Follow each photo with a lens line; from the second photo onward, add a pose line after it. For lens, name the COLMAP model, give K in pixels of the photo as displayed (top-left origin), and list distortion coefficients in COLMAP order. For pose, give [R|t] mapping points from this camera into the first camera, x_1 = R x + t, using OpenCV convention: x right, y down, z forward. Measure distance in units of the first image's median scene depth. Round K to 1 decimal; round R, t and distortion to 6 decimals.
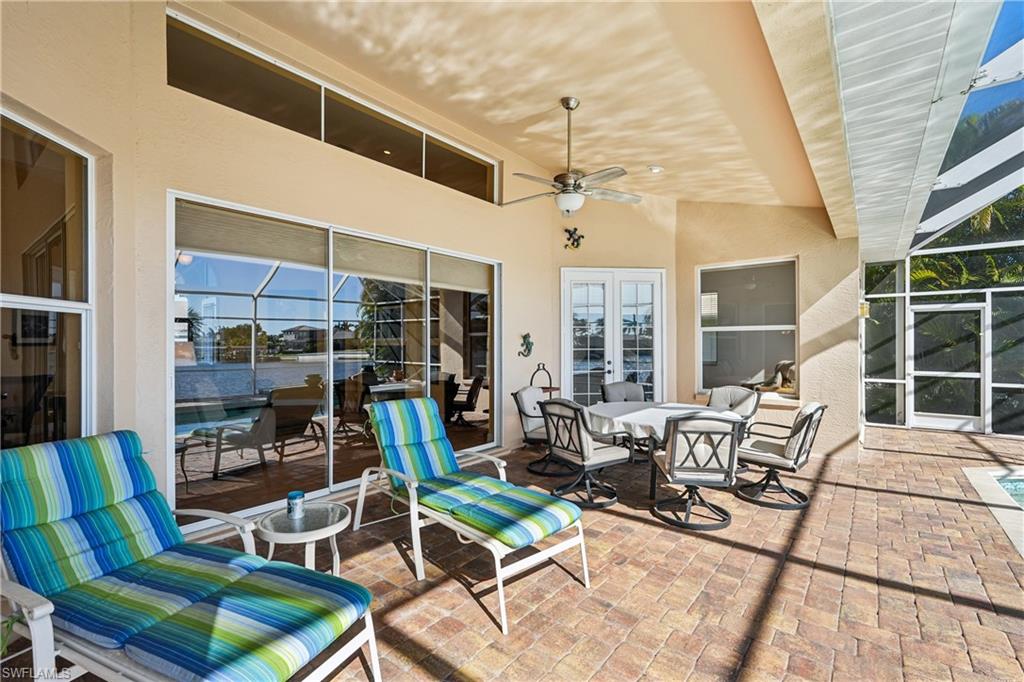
lens RADIAL K [[448.6, 0, 508.3], [0, 448.6, 338.0], [0, 0, 1]] dist [-0.012186, 0.004633]
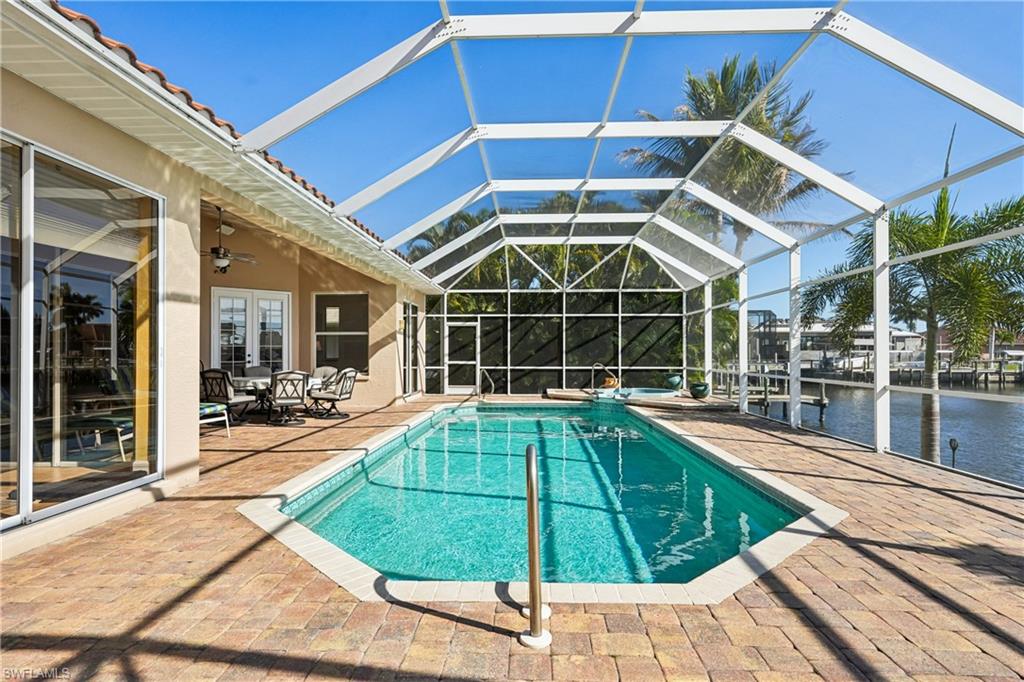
lens RADIAL K [[538.1, 0, 510.0], [0, 538.1, 345.9], [0, 0, 1]] dist [-0.000173, 0.003332]
pose [[0.801583, 0.006609, 0.597848, -0.132628], [-0.004795, 0.999978, -0.004626, 0.026777], [-0.597865, 0.000841, 0.801596, -0.855865]]
